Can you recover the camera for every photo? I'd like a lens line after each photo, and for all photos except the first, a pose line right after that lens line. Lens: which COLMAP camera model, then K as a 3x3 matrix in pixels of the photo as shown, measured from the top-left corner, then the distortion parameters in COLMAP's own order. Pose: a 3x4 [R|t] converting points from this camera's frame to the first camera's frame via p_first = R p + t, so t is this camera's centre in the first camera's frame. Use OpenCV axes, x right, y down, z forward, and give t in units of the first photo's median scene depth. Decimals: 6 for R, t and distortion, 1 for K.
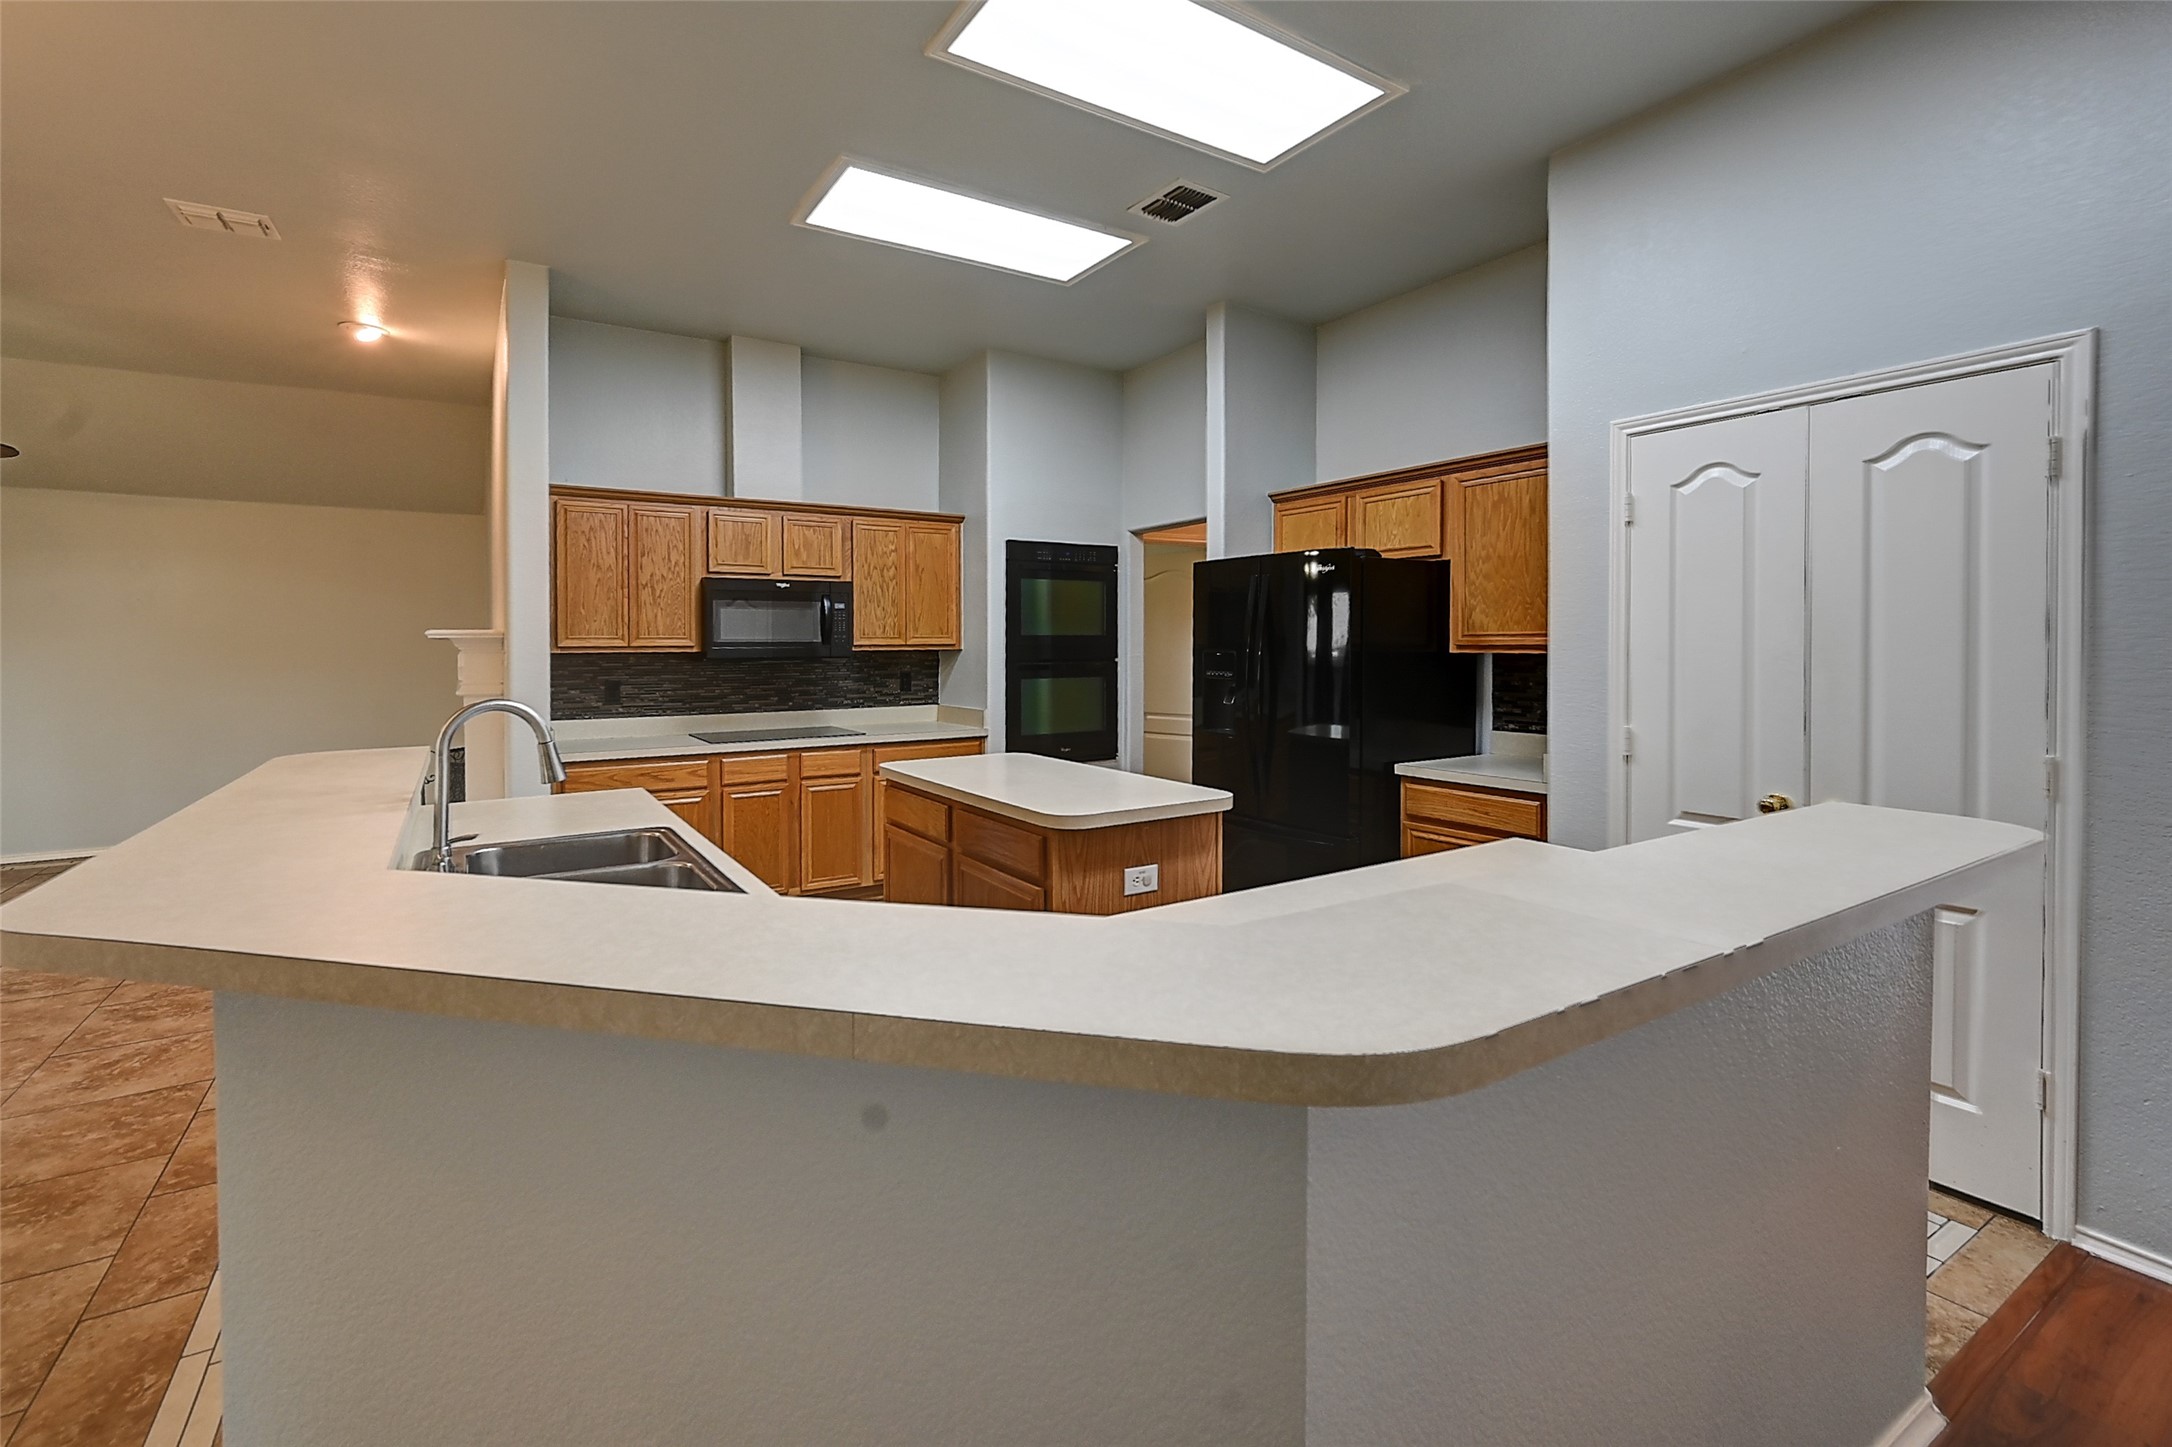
lens RADIAL K [[931.3, 0, 1030.6], [0, 931.3, 644.3], [0, 0, 1]] dist [-0.009595, 0.001925]
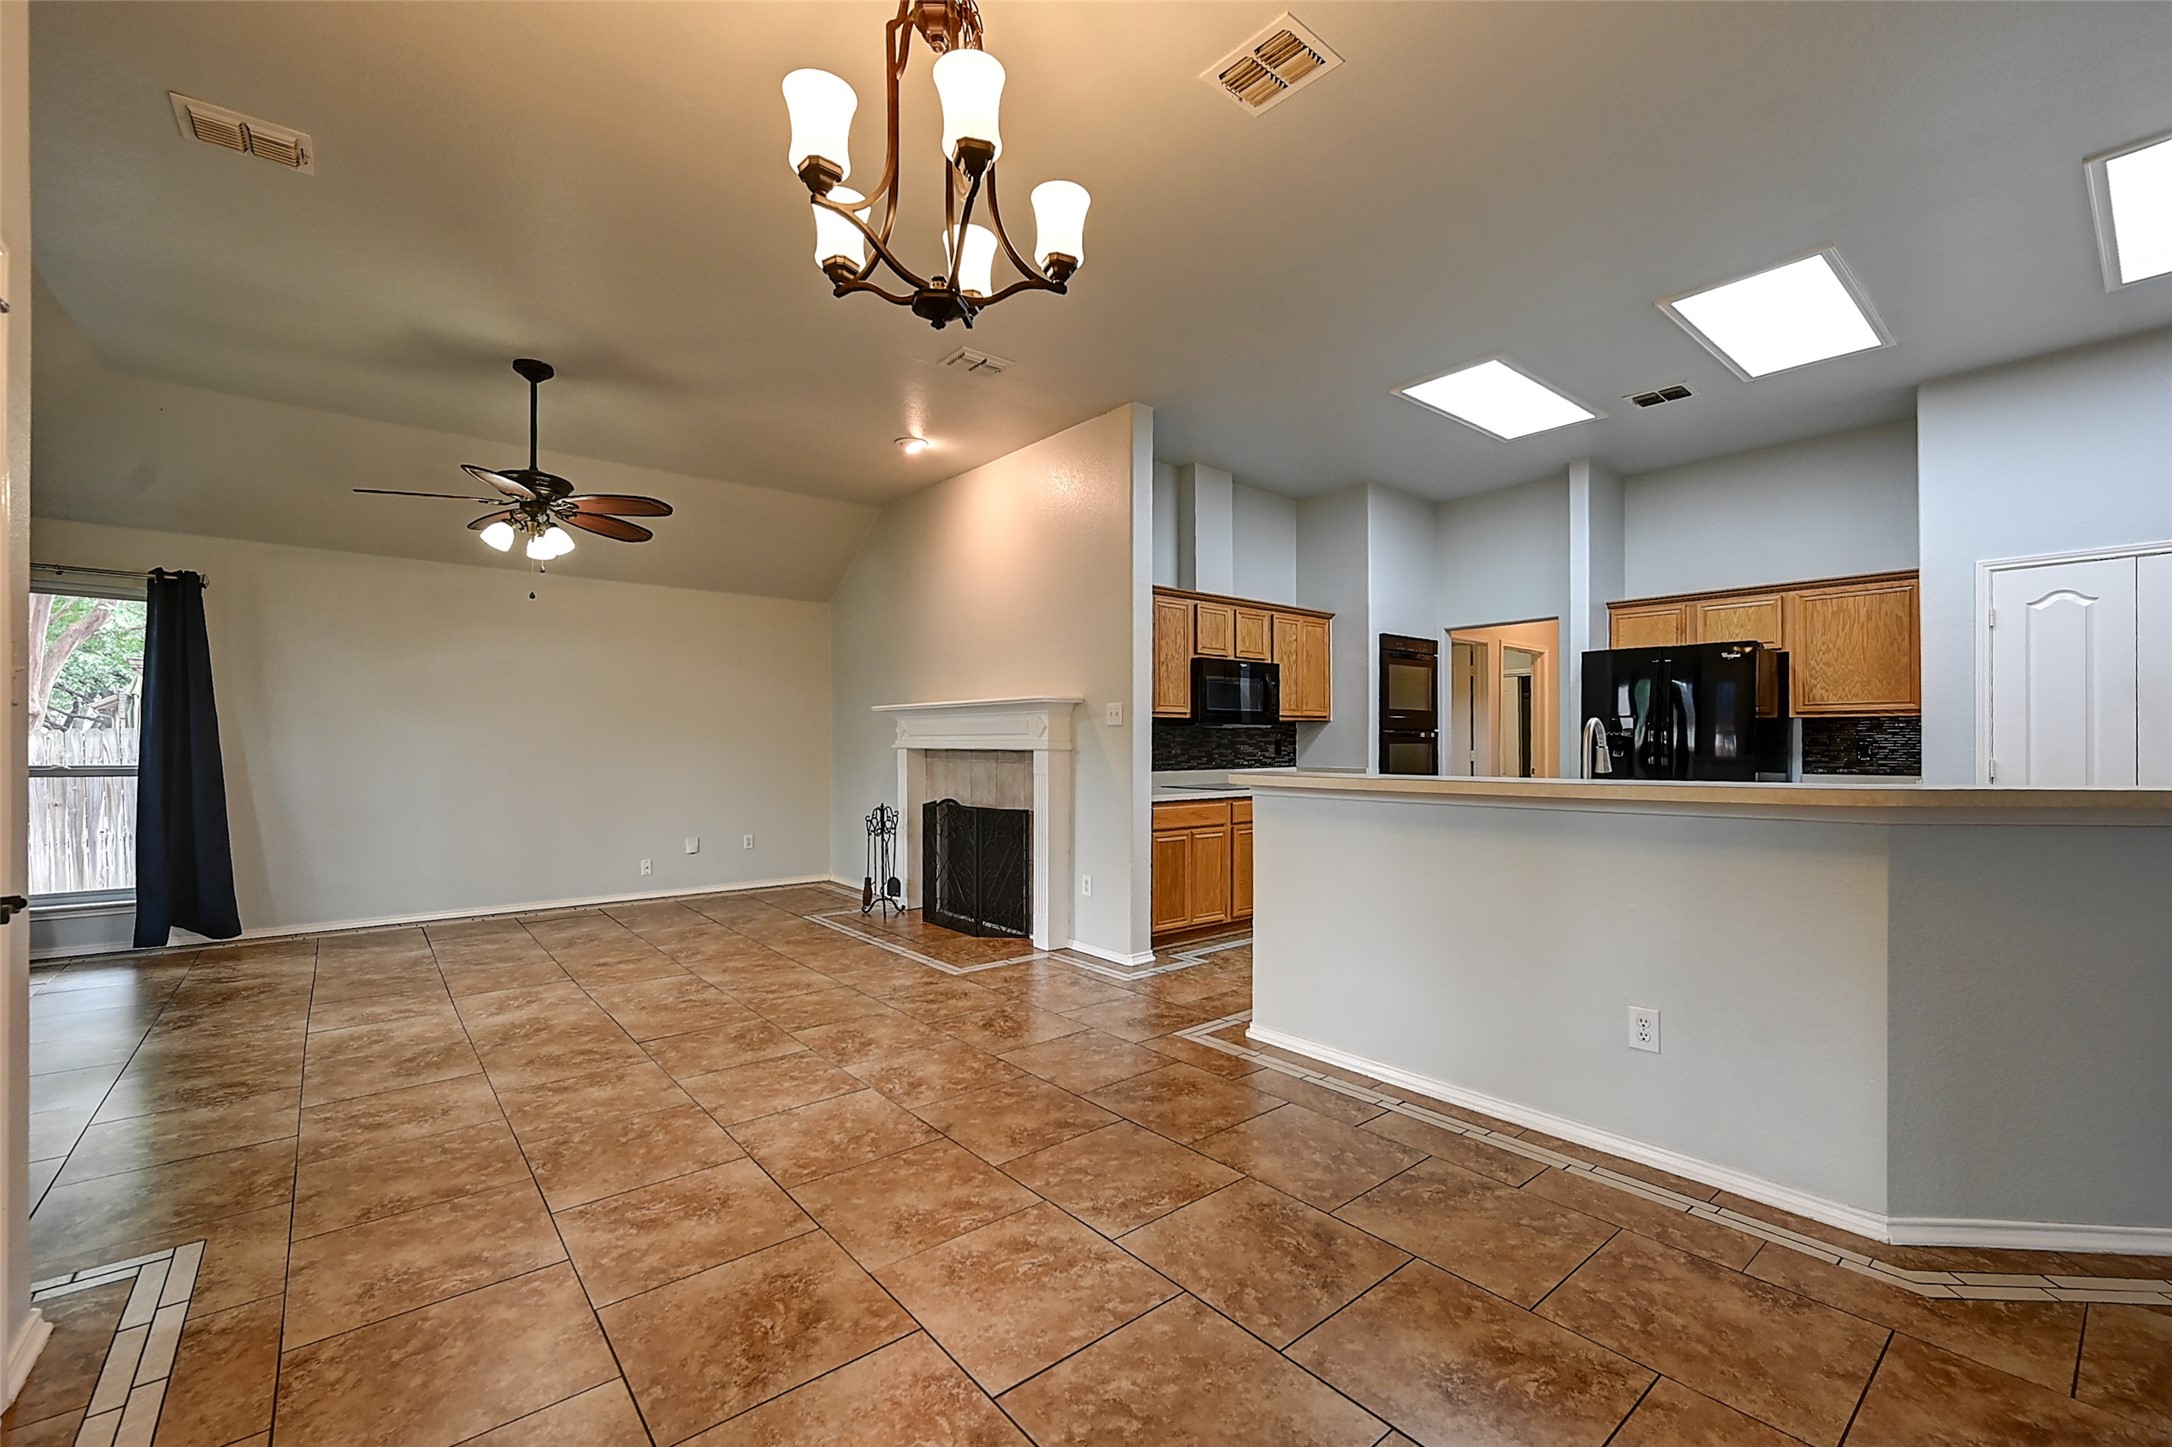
lens RADIAL K [[898.2, 0, 1081.7], [0, 898.2, 739.8], [0, 0, 1]] dist [0.002850, -0.000665]
pose [[0.990514, 0.004699, 0.137332, -0.664190], [-0.004109, 0.999981, -0.004584, 0.044507], [-0.137351, 0.003976, 0.990514, -0.175860]]
